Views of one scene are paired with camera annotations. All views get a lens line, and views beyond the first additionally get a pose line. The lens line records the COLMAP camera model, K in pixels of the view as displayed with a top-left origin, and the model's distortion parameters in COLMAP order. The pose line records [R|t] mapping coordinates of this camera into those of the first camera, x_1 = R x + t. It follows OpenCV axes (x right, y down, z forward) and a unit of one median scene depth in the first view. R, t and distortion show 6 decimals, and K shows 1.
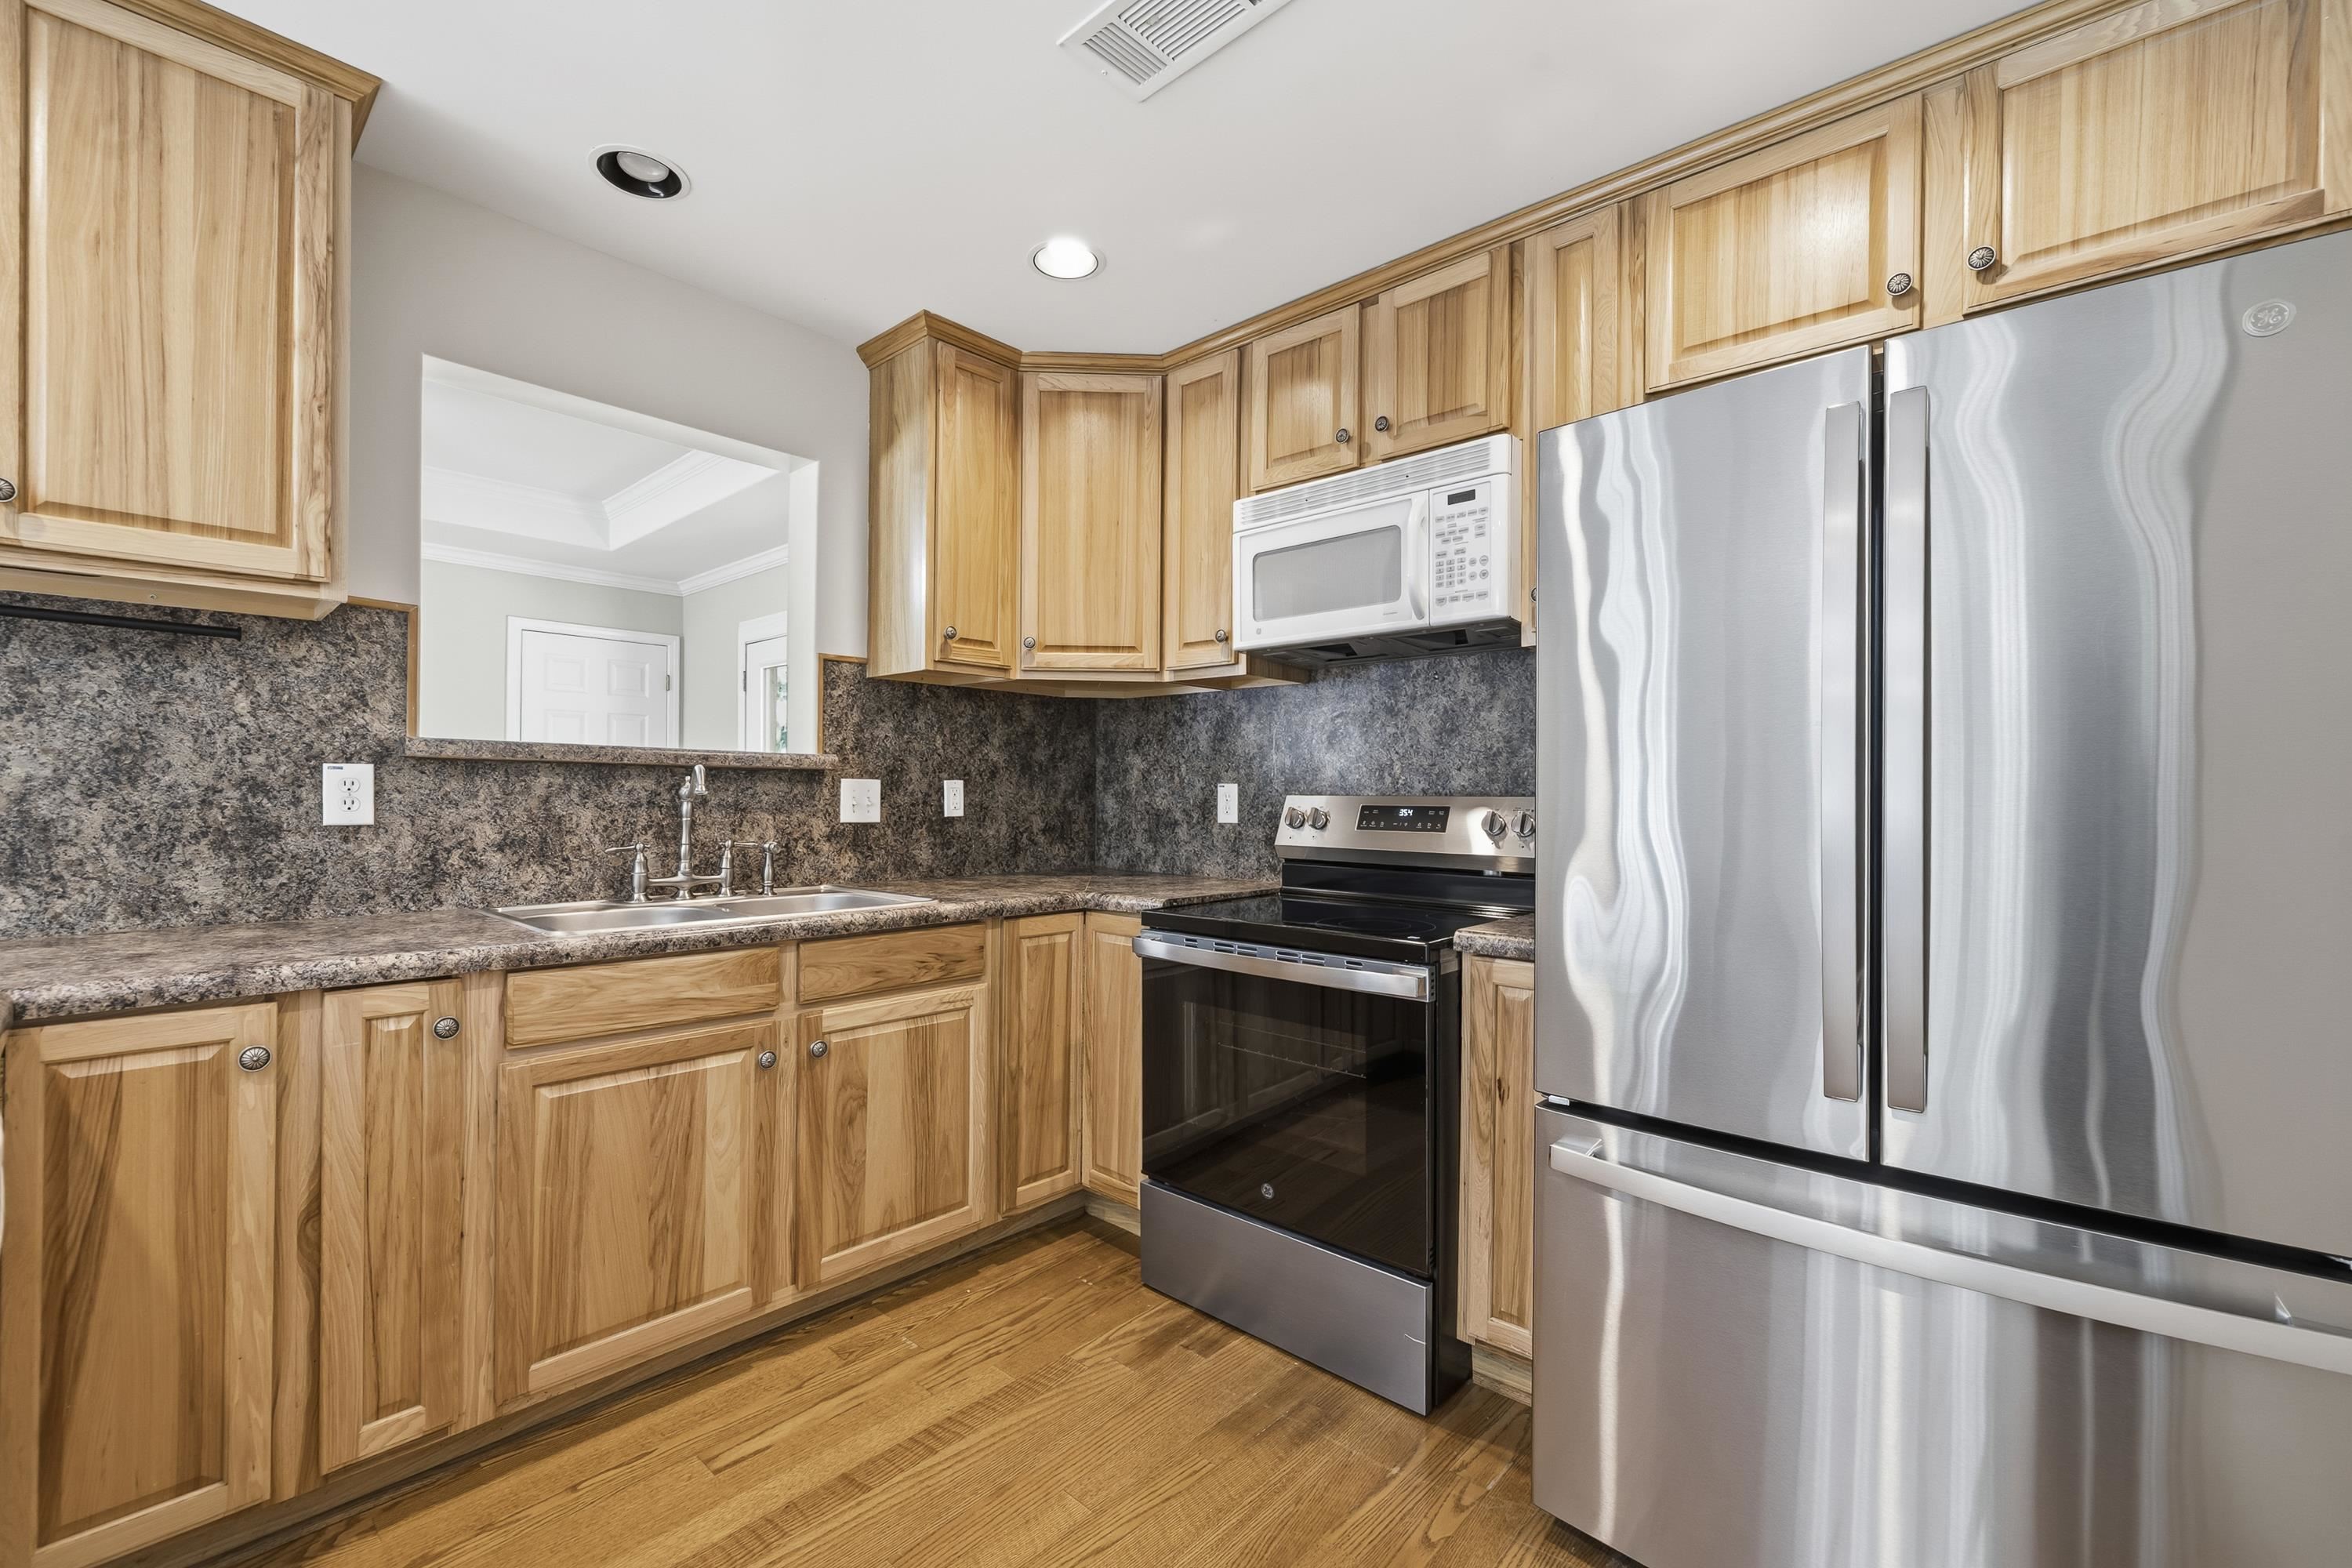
lens RADIAL K [[987.5, 0, 1148.7], [0, 987.5, 791.8], [0, 0, 1]] dist [-0.001866, 0.000581]
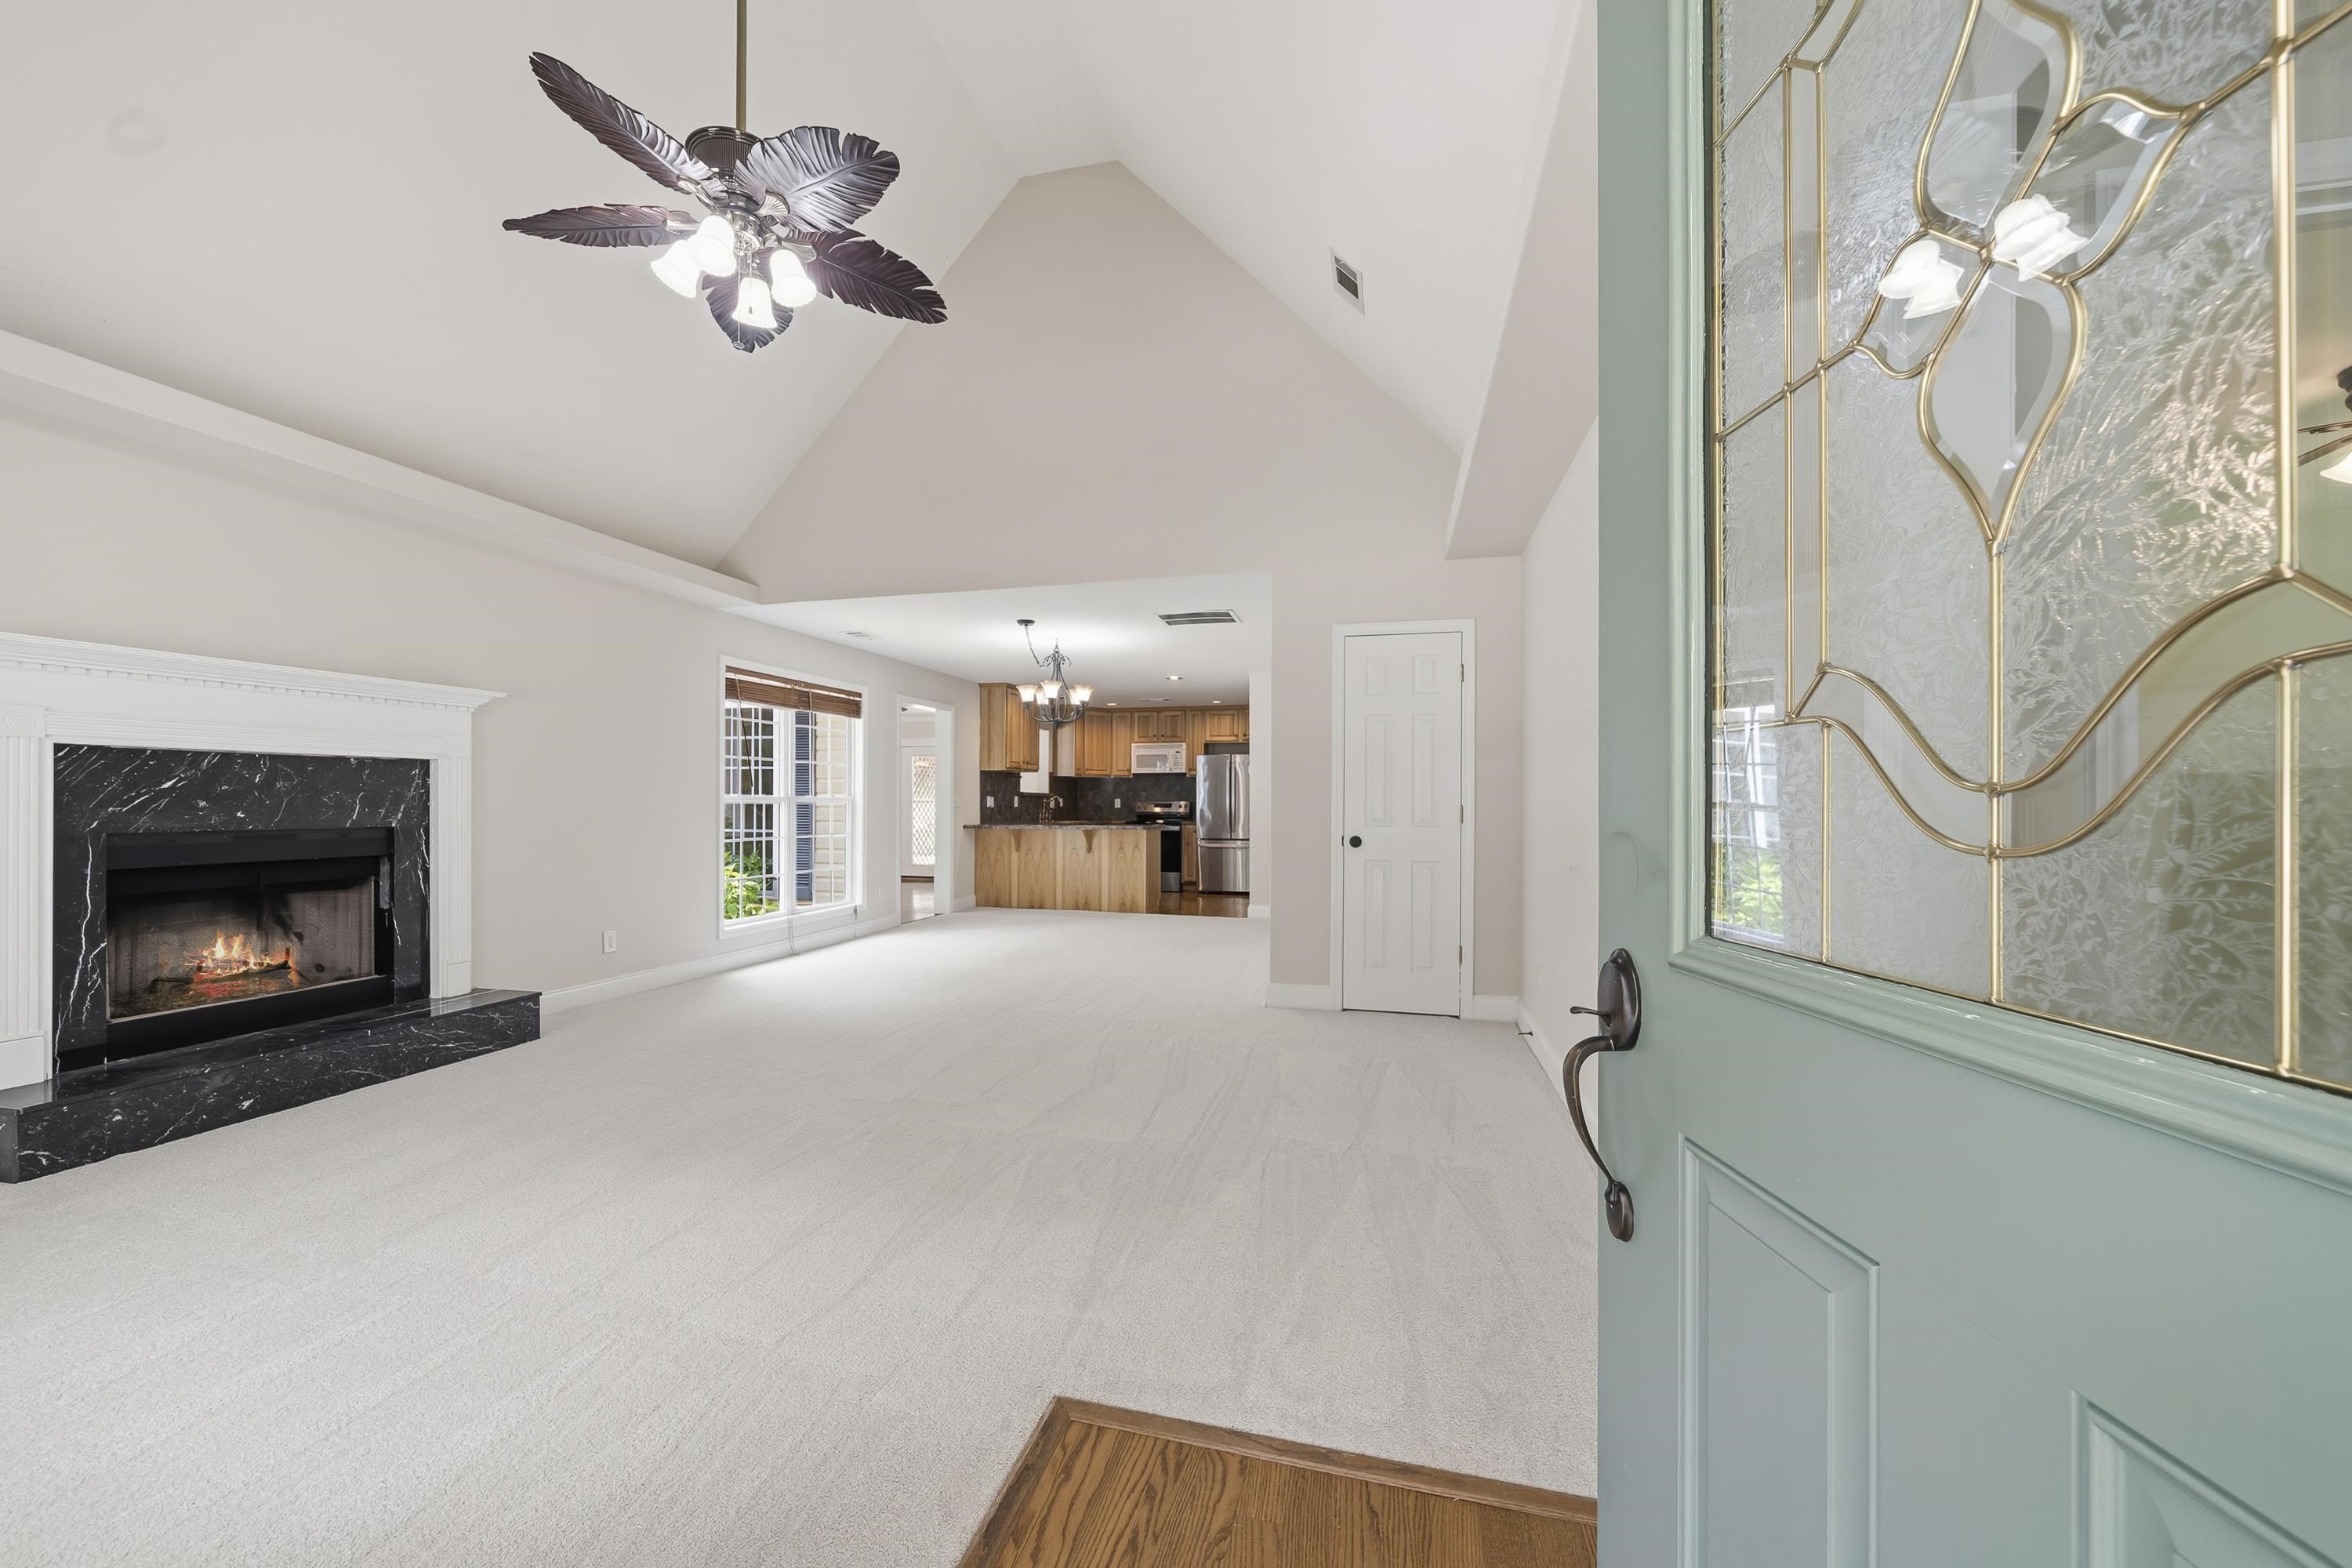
lens RADIAL K [[917.2, 0, 1189.4], [0, 917.2, 796.4], [0, 0, 1]] dist [-0.002869, 0.000162]
pose [[0.864064, -0.000889, 0.503380, -2.208813], [0.002339, 0.999995, -0.002249, -0.011891], [-0.503376, 0.003121, 0.864062, -3.506272]]
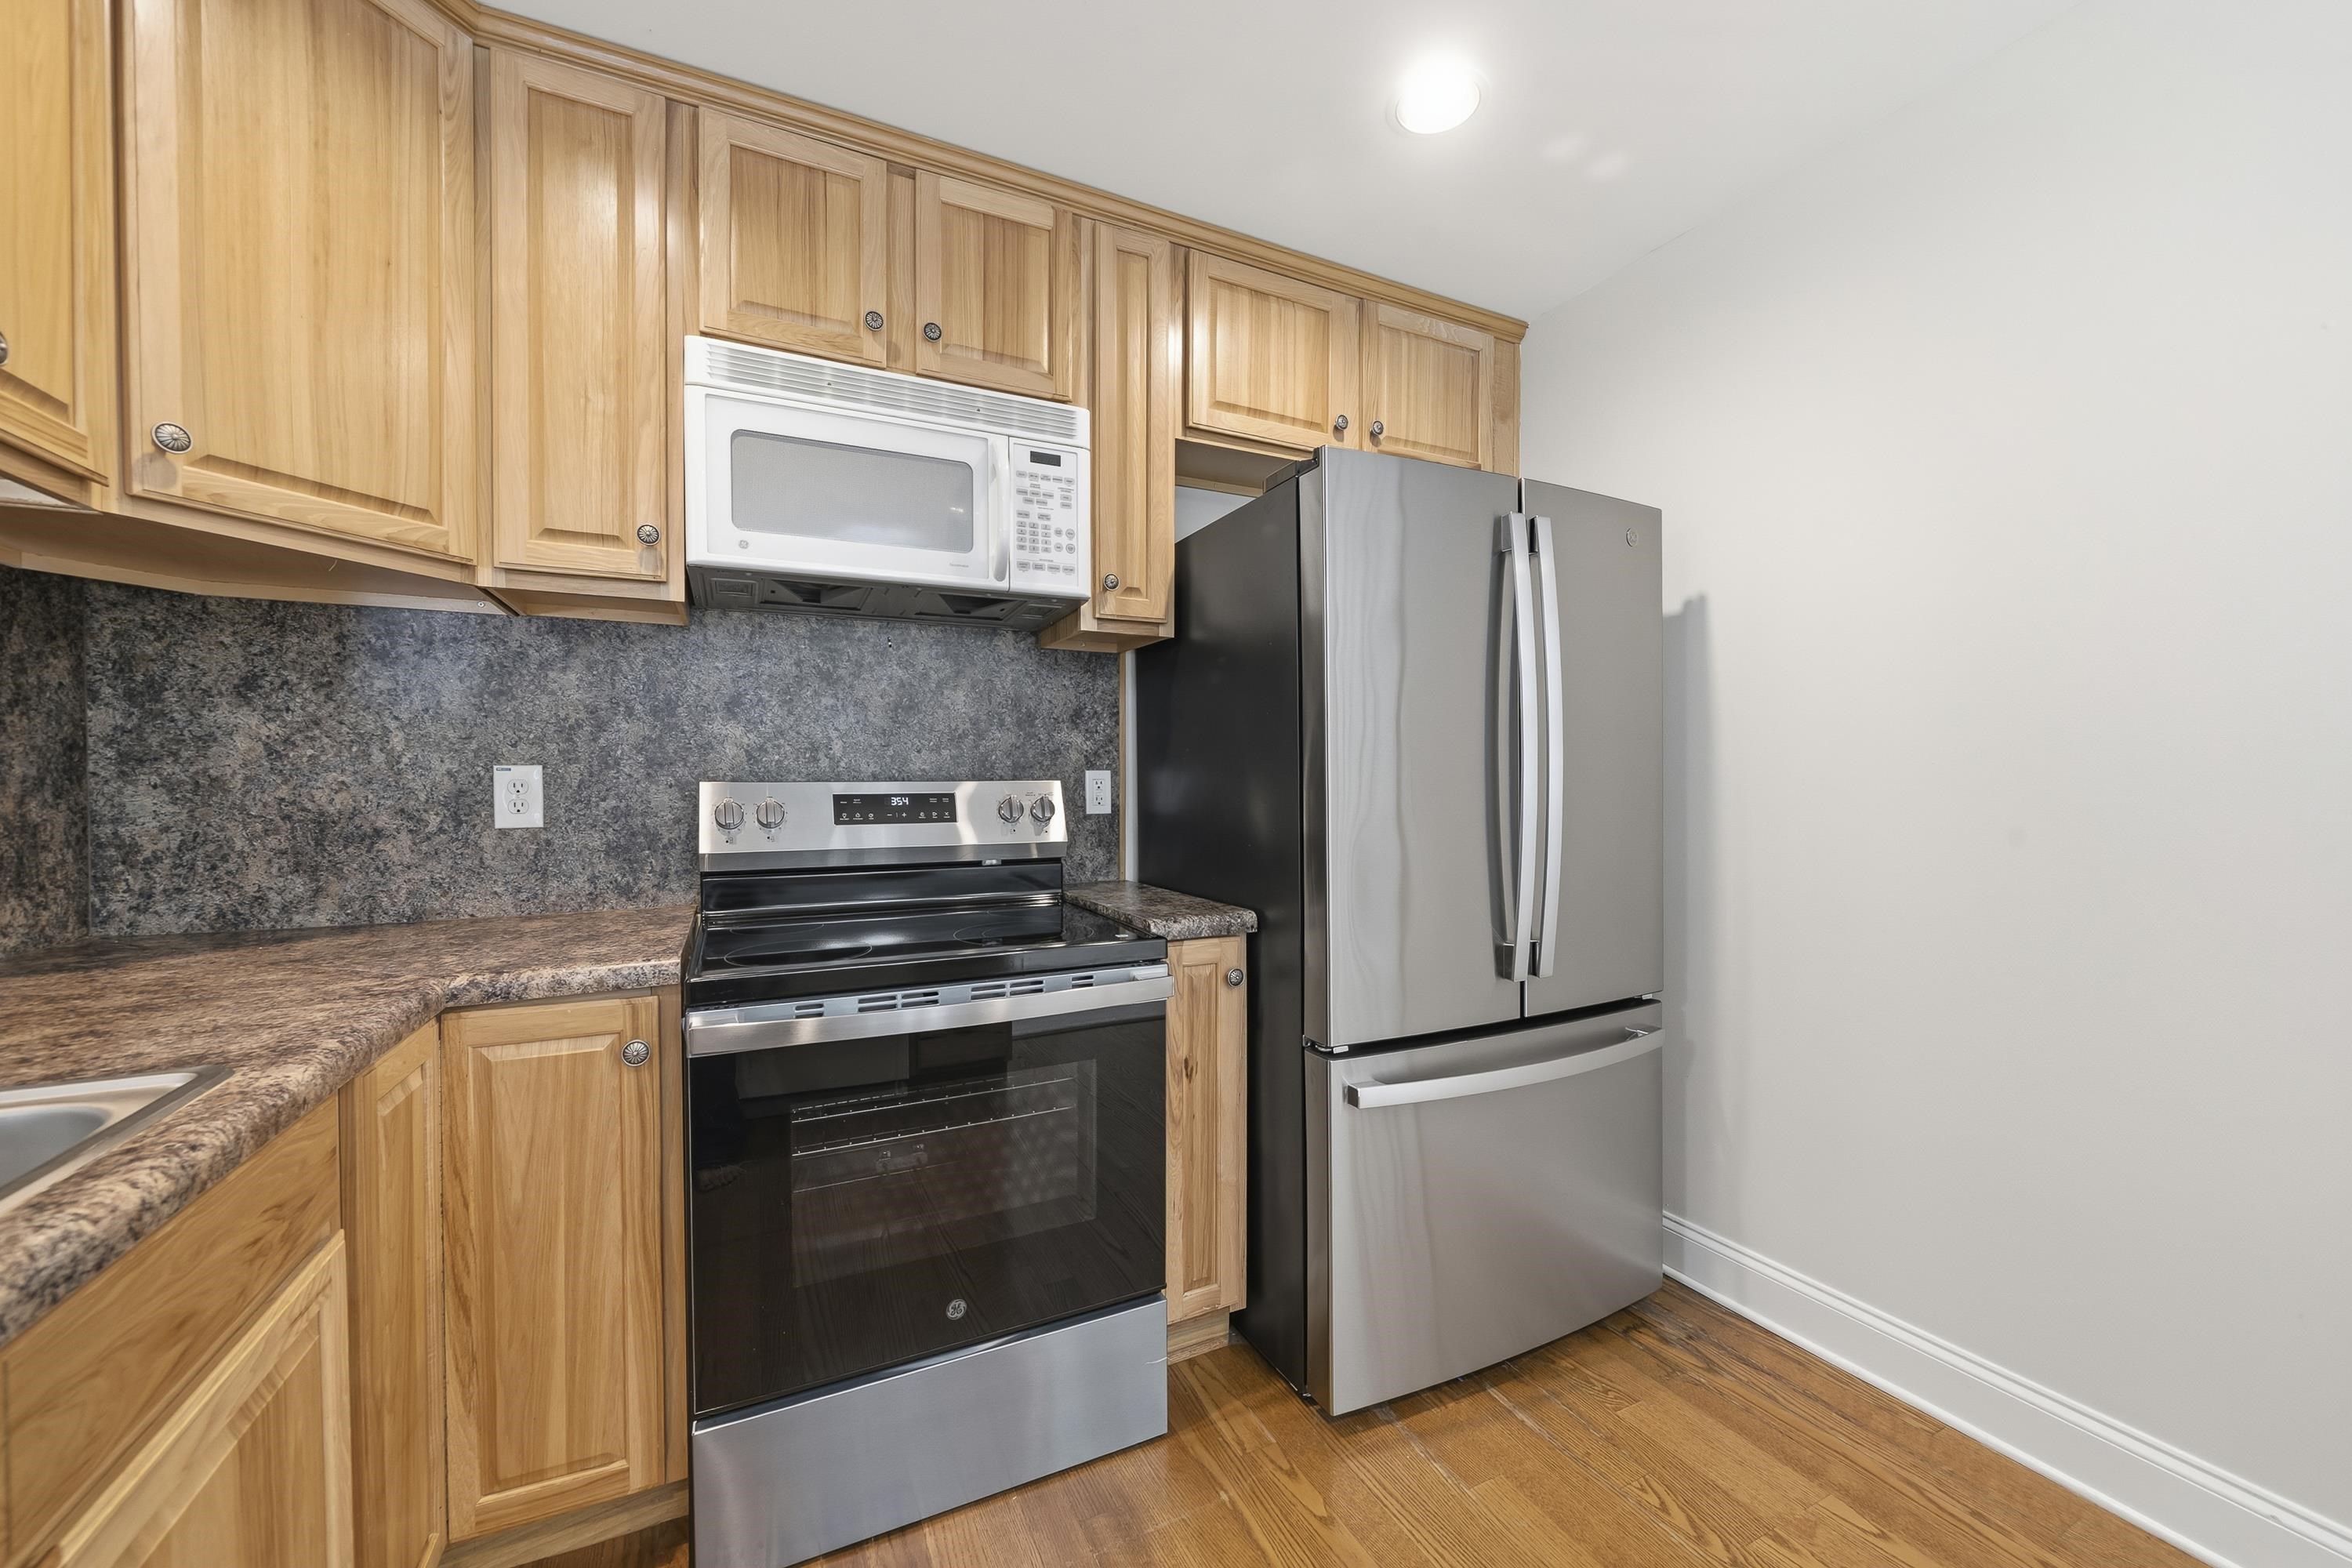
lens RADIAL K [[917.2, 0, 1191.2], [0, 917.2, 792.4], [0, 0, 1]] dist [-0.002869, 0.000162]
pose [[0.352461, -0.018820, 0.935637, -0.400935], [0.003536, 0.999817, 0.018780, -0.000706], [-0.935820, -0.003311, 0.352464, 0.510577]]
